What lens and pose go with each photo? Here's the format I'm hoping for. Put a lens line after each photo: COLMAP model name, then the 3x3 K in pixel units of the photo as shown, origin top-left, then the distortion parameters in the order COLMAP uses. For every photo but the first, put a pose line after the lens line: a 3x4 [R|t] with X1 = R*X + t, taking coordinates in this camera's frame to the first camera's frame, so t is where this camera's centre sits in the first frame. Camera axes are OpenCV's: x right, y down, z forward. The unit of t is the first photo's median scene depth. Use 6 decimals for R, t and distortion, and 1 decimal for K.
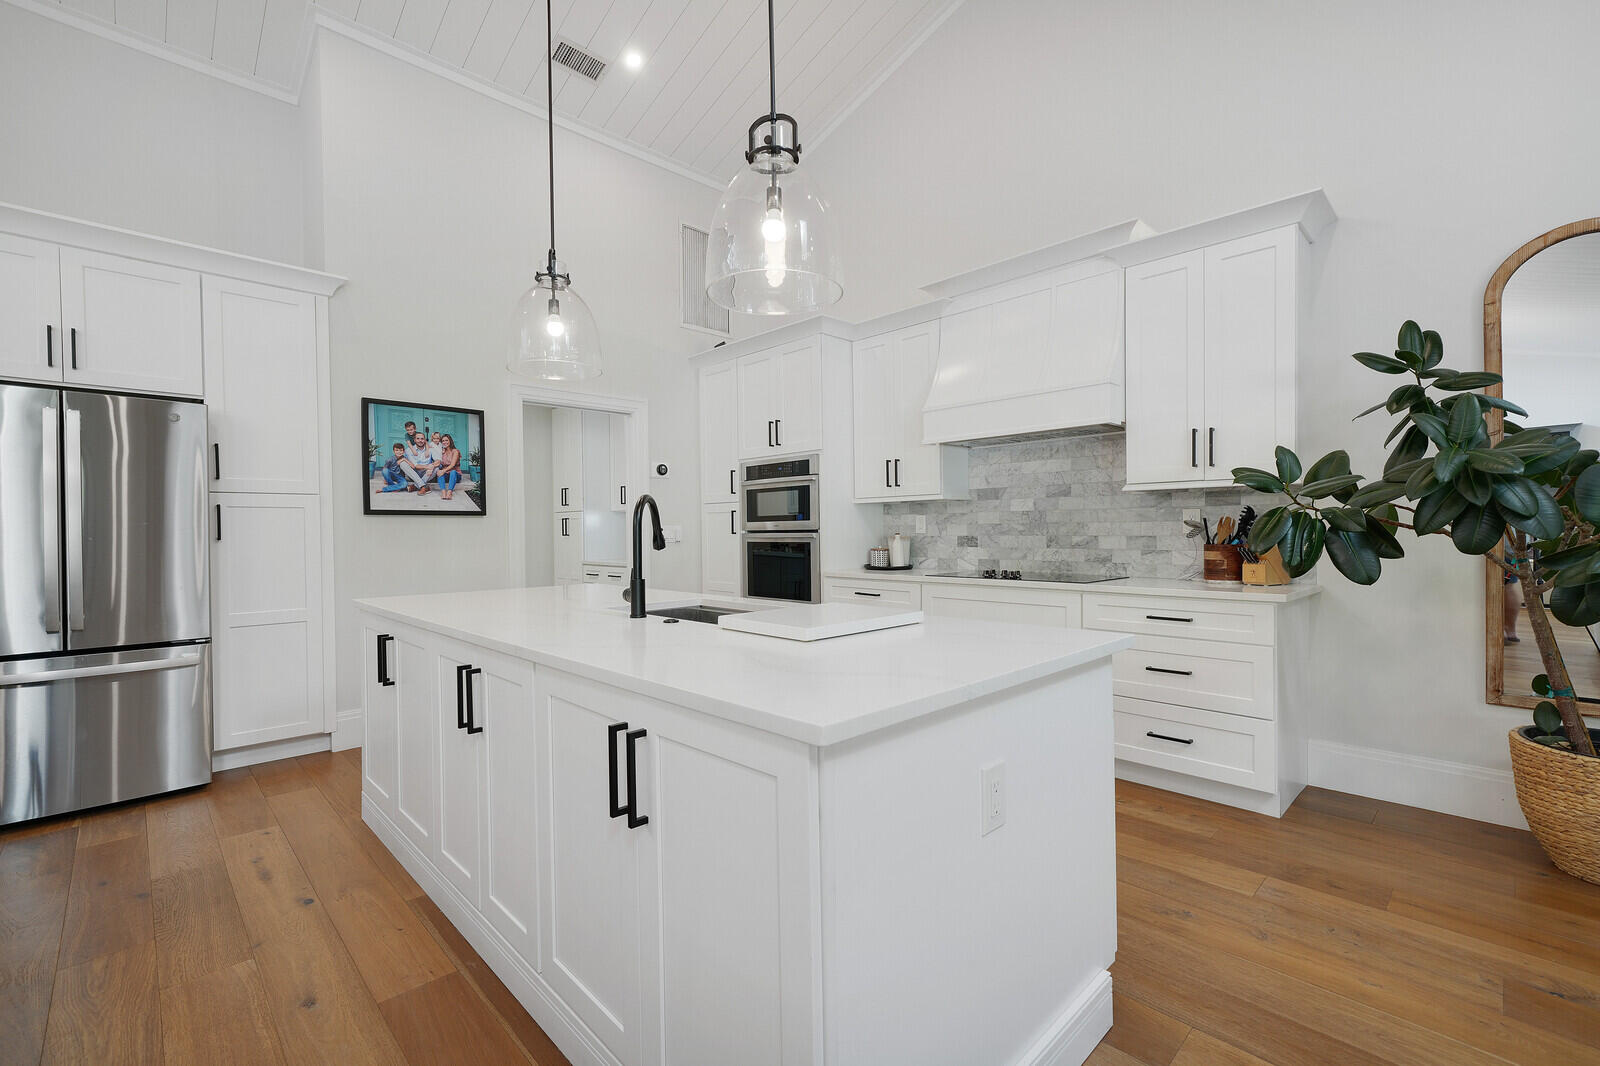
lens RADIAL K [[691.1, 0, 788.9], [0, 691.1, 539.2], [0, 0, 1]] dist [0.007832, 0.002467]
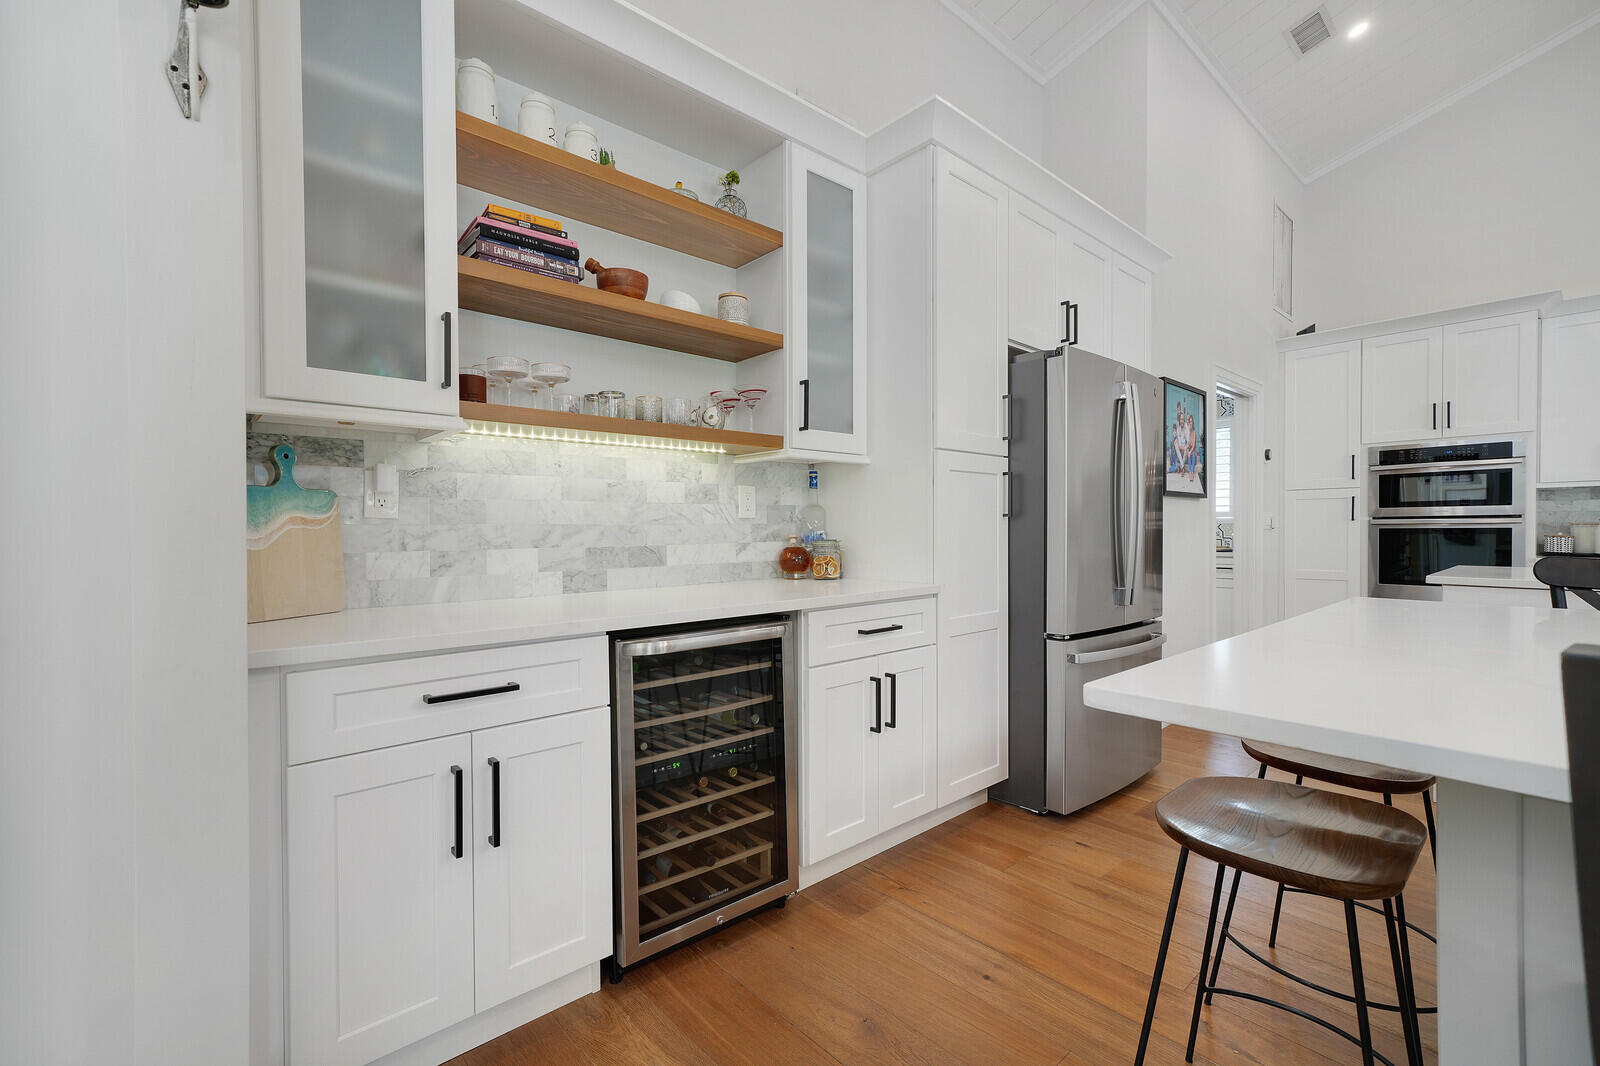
lens RADIAL K [[691.1, 0, 792.2], [0, 691.1, 532.5], [0, 0, 1]] dist [0.007832, 0.002467]
pose [[0.999376, 0.004684, -0.035014, -0.910148], [-0.004870, 0.999975, -0.005222, 0.019852], [0.034989, 0.005389, 0.999373, -0.001744]]
